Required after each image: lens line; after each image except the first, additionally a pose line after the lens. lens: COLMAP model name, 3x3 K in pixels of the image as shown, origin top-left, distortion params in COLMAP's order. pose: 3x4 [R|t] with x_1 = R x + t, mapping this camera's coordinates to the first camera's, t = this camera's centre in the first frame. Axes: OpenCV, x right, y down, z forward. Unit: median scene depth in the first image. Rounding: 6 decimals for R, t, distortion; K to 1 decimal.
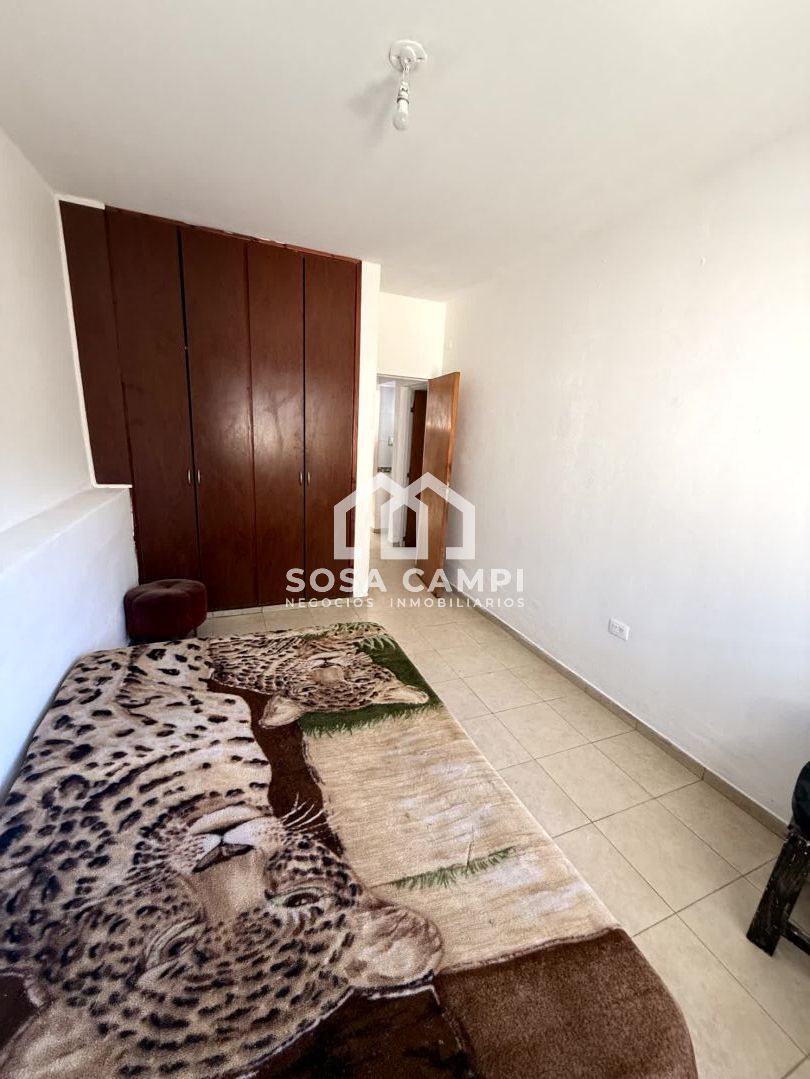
lens RADIAL K [[430.7, 0, 405.5], [0, 430.7, 544.1], [0, 0, 1]] dist [0.004087, 0.000148]
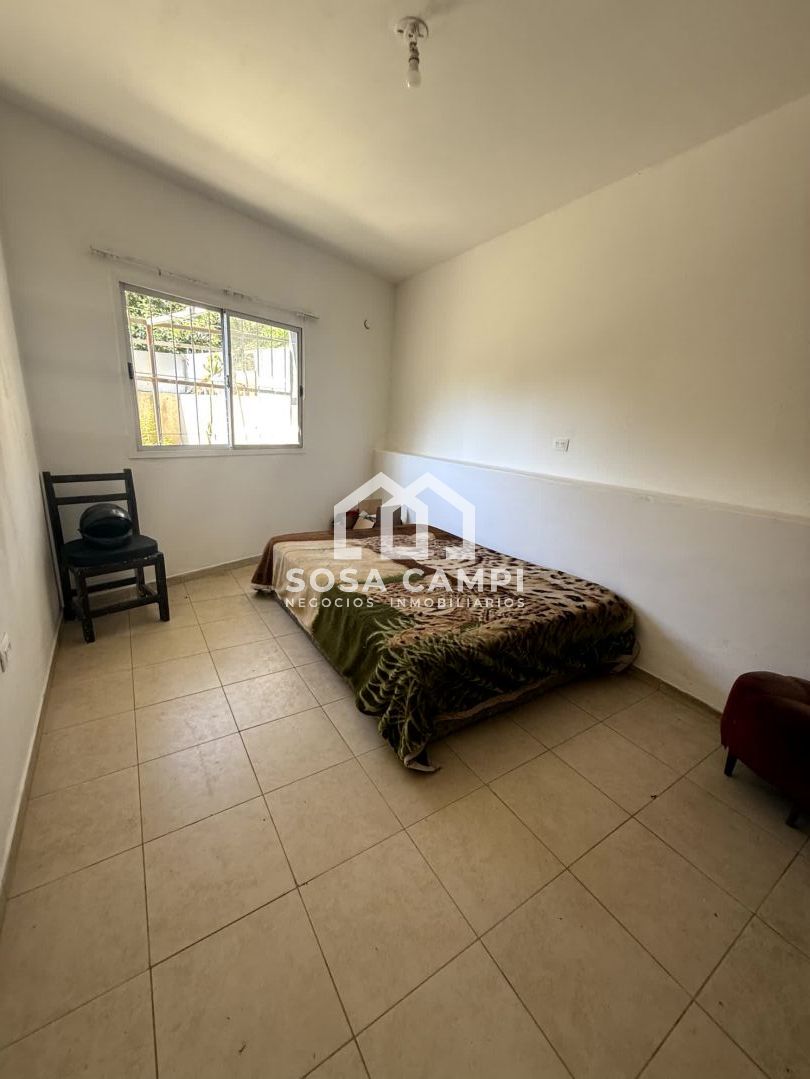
lens RADIAL K [[430.7, 0, 401.6], [0, 430.7, 536.6], [0, 0, 1]] dist [0.004087, 0.000148]
pose [[-0.979234, -0.060901, -0.193371, 0.123798], [-0.150157, 0.858720, 0.489952, -0.418186], [0.136213, 0.508813, -0.850032, 1.981355]]
